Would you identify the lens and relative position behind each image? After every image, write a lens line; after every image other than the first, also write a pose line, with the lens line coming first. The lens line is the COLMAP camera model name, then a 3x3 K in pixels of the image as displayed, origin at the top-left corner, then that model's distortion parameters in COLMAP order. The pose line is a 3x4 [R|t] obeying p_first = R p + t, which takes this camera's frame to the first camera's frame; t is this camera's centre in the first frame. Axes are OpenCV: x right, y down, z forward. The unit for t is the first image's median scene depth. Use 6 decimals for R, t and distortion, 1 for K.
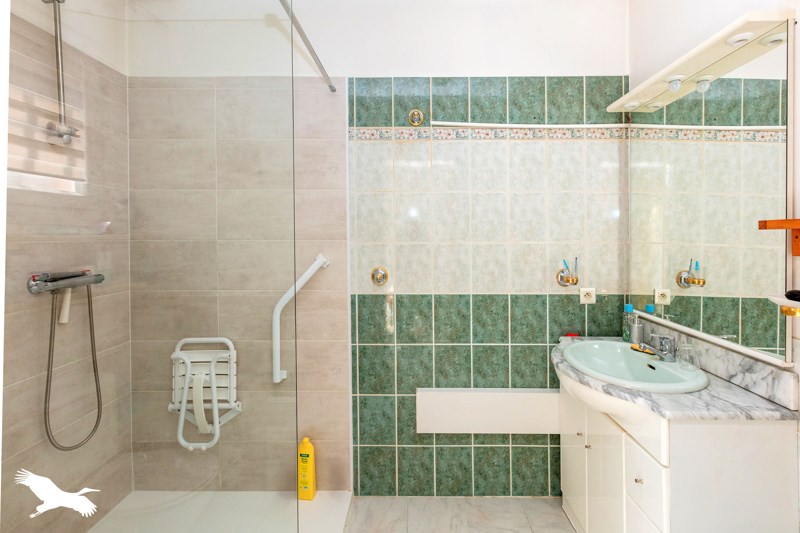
lens RADIAL K [[356.6, 0, 400.1], [0, 356.6, 266.9], [0, 0, 1]] dist [0.001399, -0.000082]
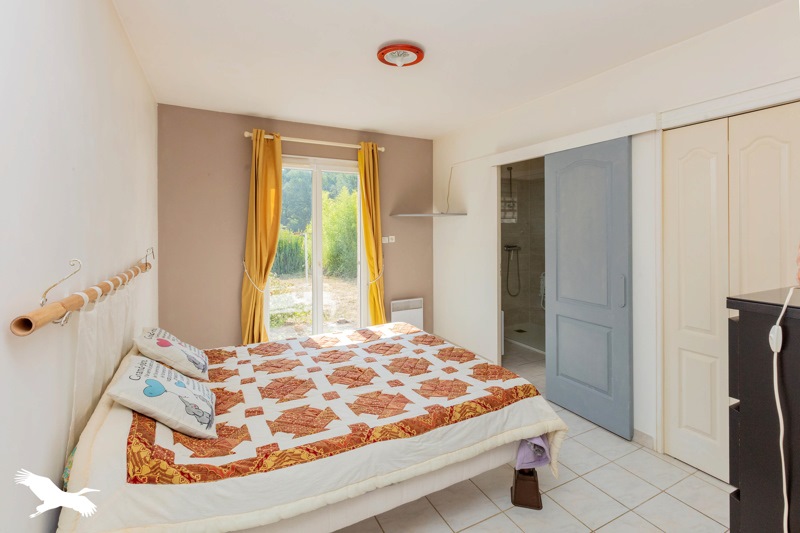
lens RADIAL K [[356.6, 0, 399.7], [0, 356.6, 268.9], [0, 0, 1]] dist [0.001399, -0.000082]
pose [[0.451618, -0.007709, -0.892178, 1.631810], [-0.016082, 0.999730, -0.016779, 0.310363], [0.892066, 0.021926, 0.451372, -1.504120]]
